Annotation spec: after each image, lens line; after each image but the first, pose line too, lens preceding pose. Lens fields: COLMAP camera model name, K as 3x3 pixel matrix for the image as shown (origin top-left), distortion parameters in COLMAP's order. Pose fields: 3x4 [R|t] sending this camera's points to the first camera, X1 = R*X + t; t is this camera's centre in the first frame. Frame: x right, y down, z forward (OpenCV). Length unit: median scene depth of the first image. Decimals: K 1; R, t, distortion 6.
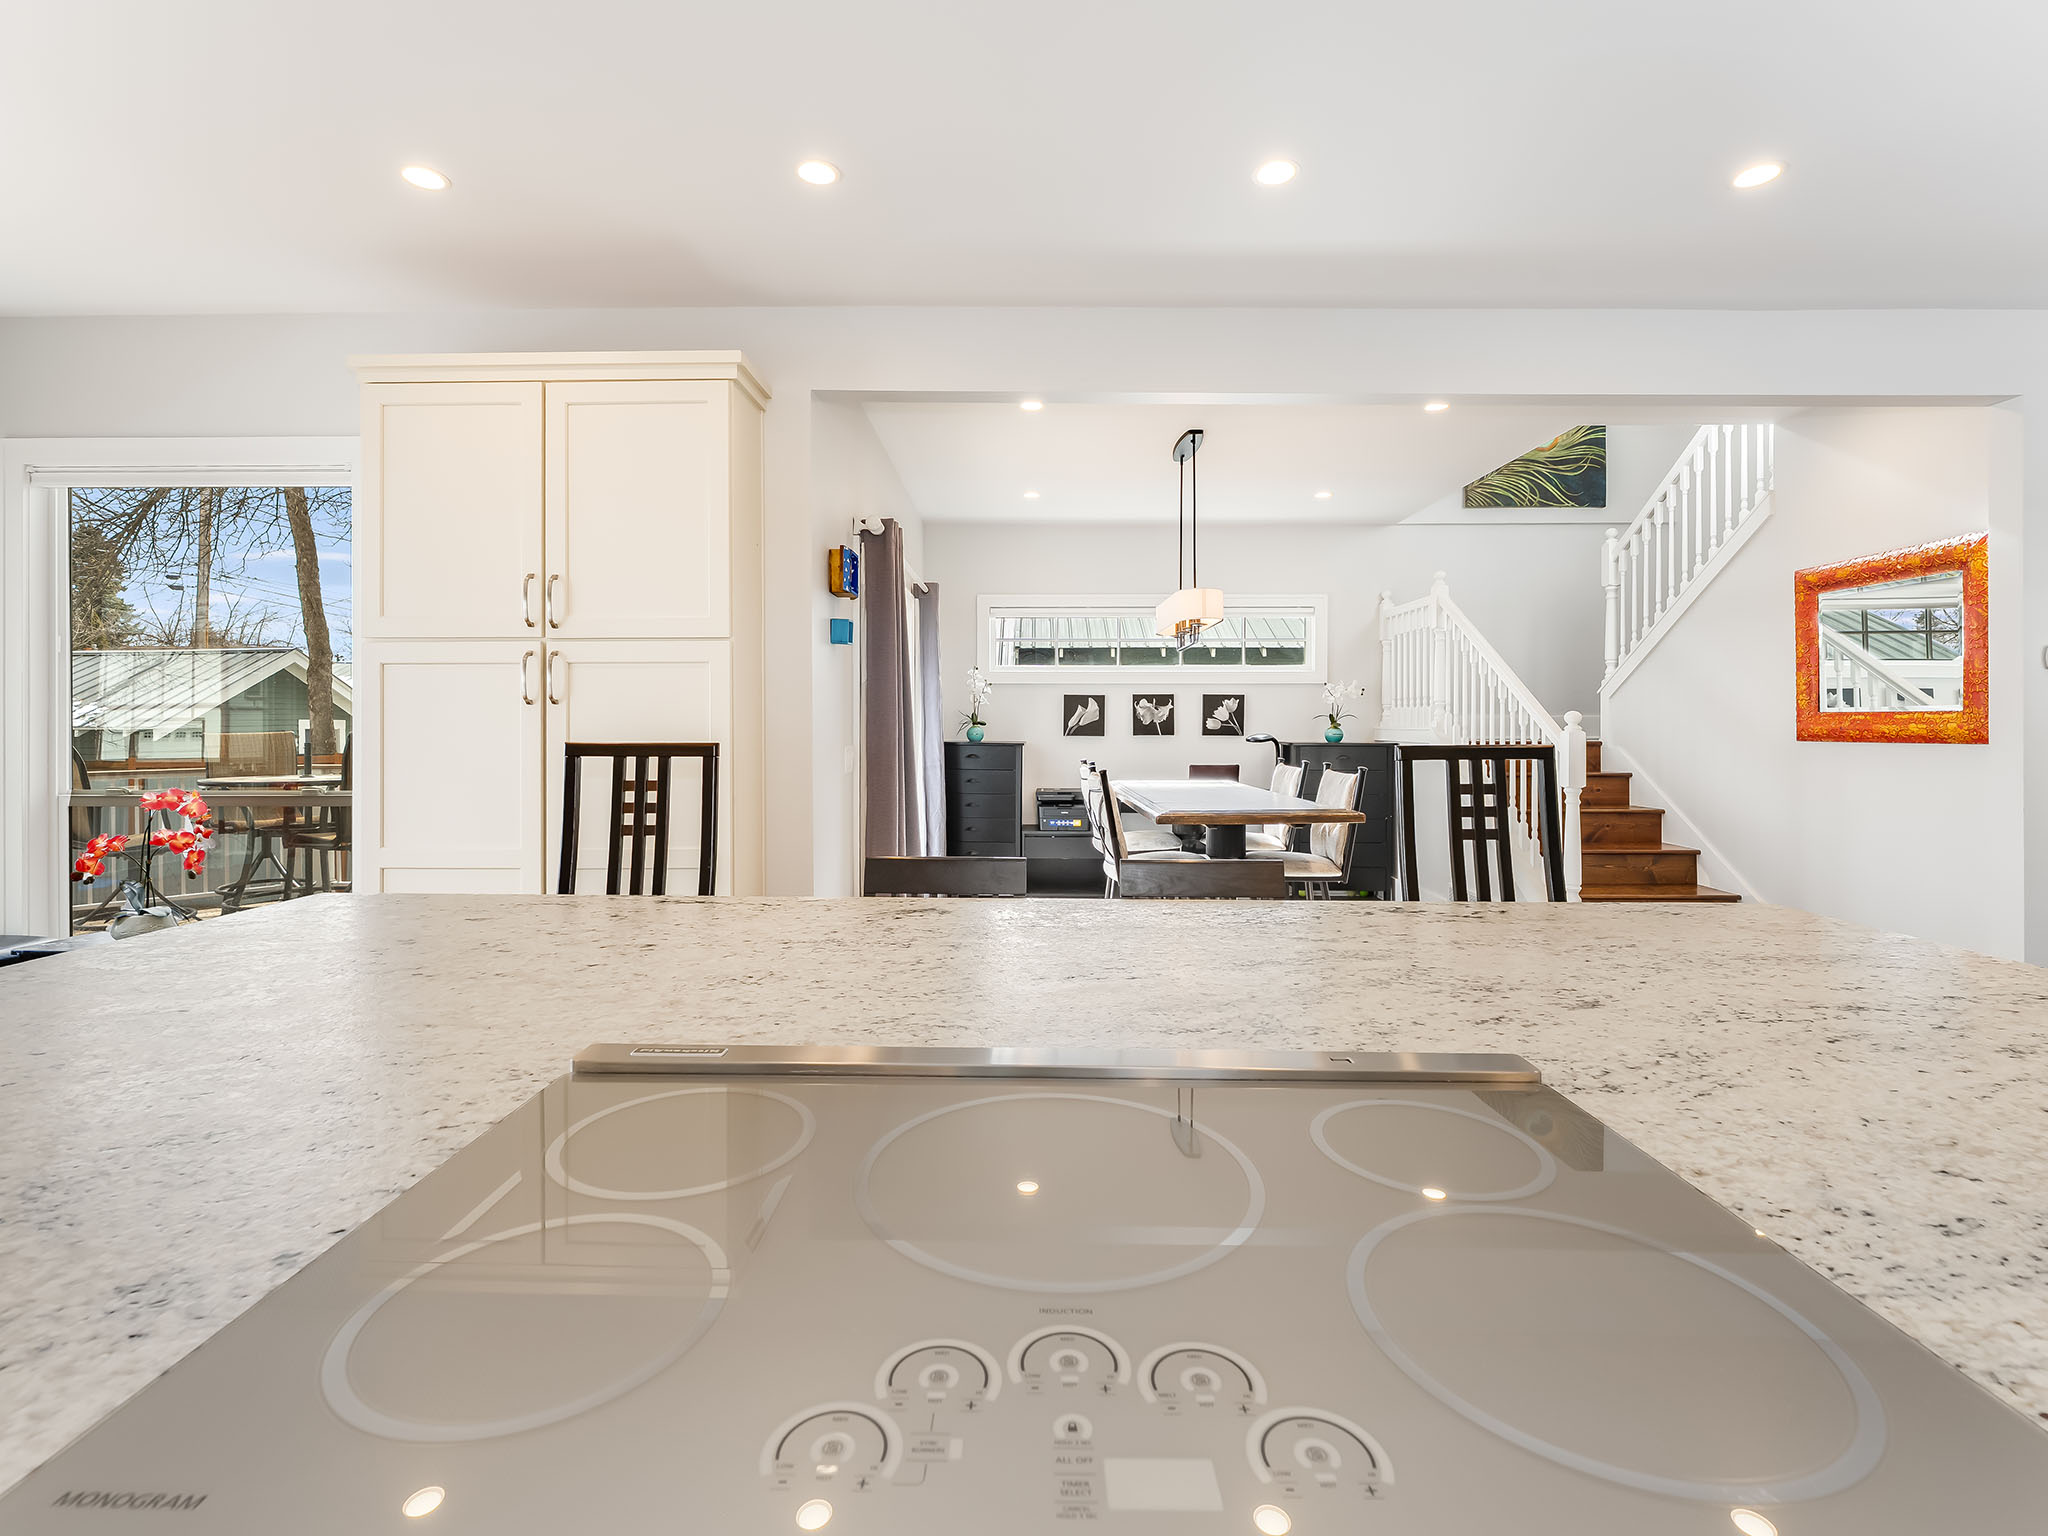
lens RADIAL K [[940.2, 0, 1020.2], [0, 940.2, 733.8], [0, 0, 1]] dist [-0.000413, 0.000179]
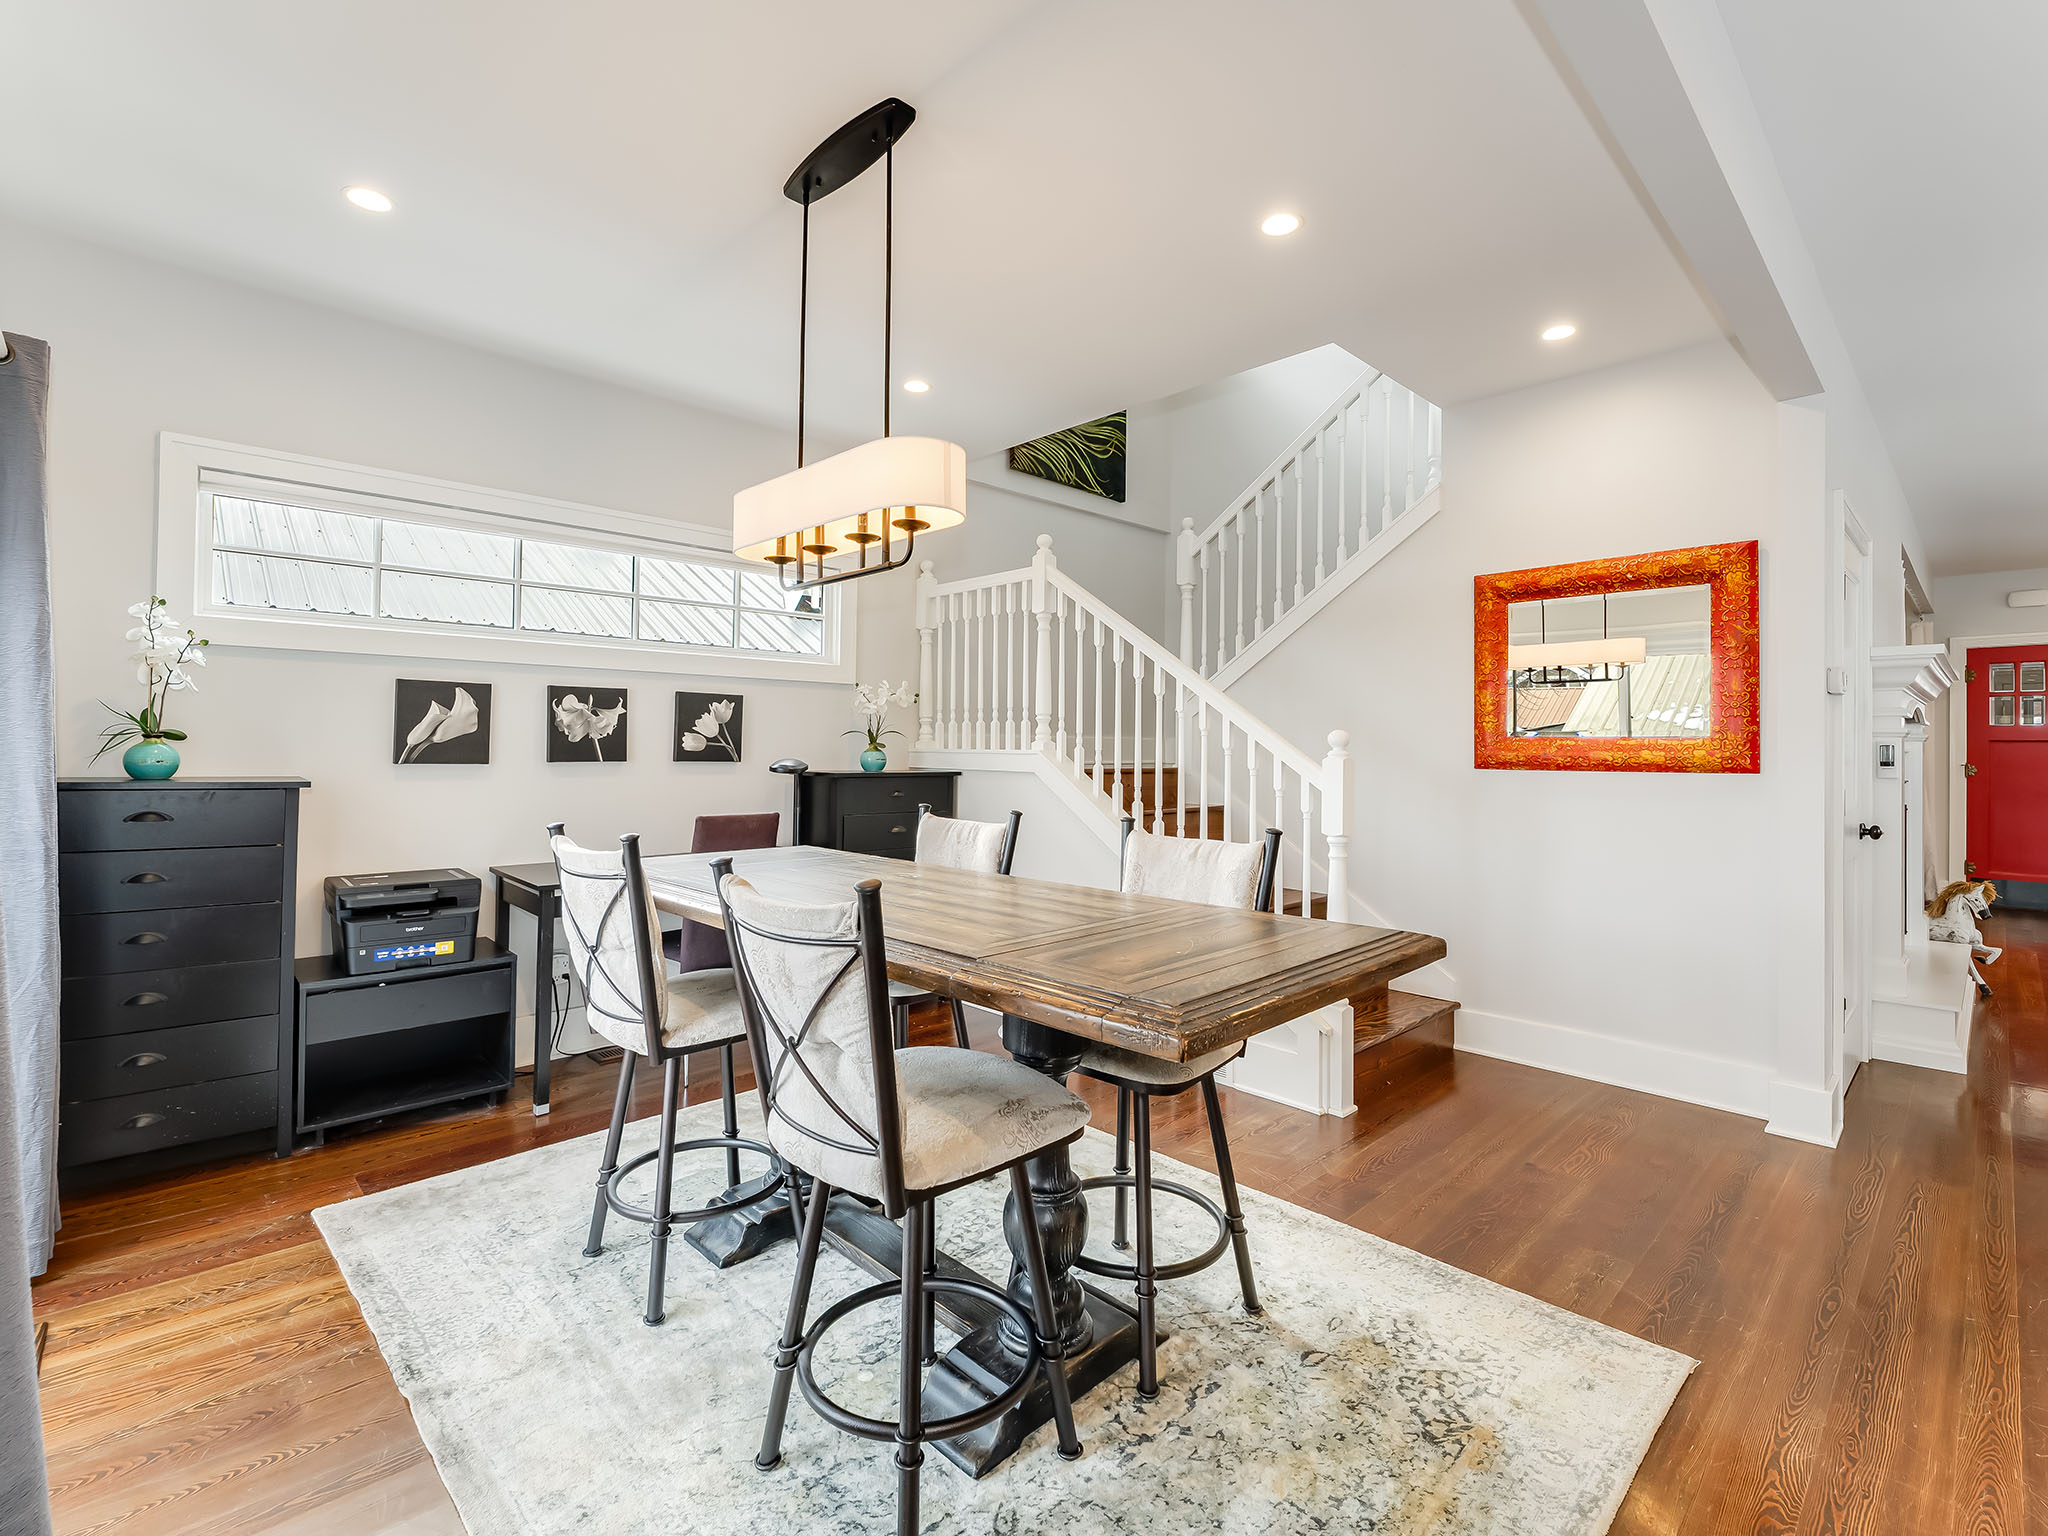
lens RADIAL K [[940.2, 0, 1020.2], [0, 940.2, 733.8], [0, 0, 1]] dist [-0.000413, 0.000179]
pose [[0.717976, 0.016899, 0.695862, -0.060819], [-0.001956, 0.999750, -0.022261, -0.003066], [-0.696065, 0.014622, 0.717830, 0.437088]]
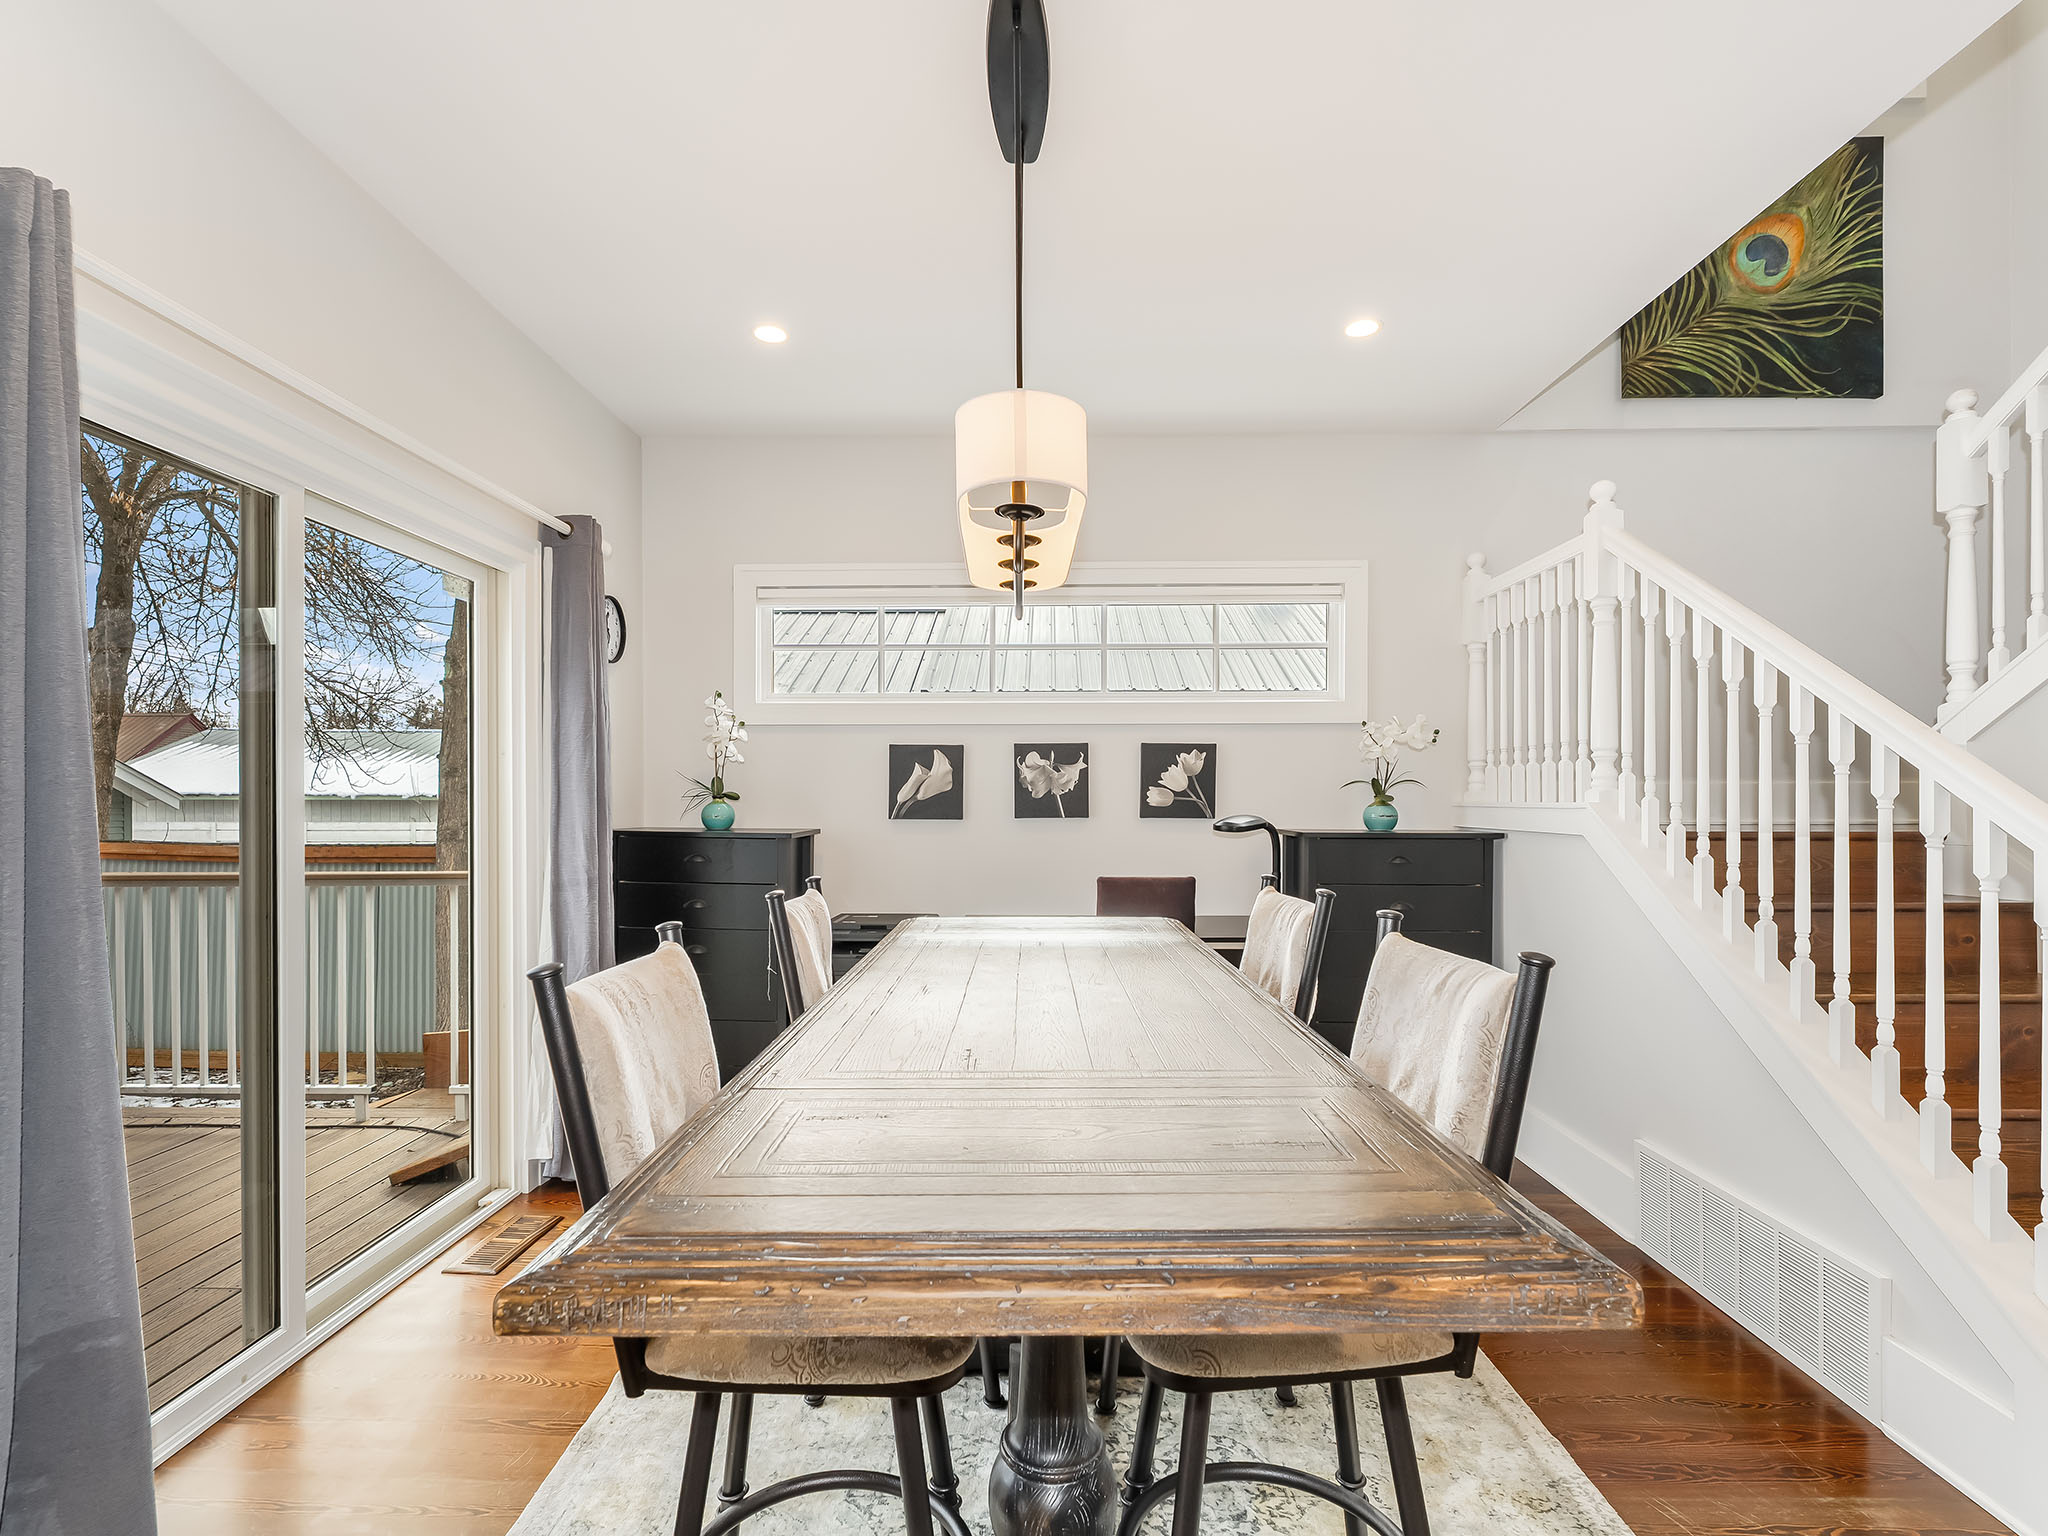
lens RADIAL K [[970.0, 0, 1023.9], [0, 970.0, 805.8], [0, 0, 1]] dist [-0.000689, -0.000641]
pose [[0.999948, -0.000572, -0.010158, 0.133761], [0.000524, 0.999989, -0.004711, -0.002757], [0.010160, 0.004705, 0.999937, 0.438519]]
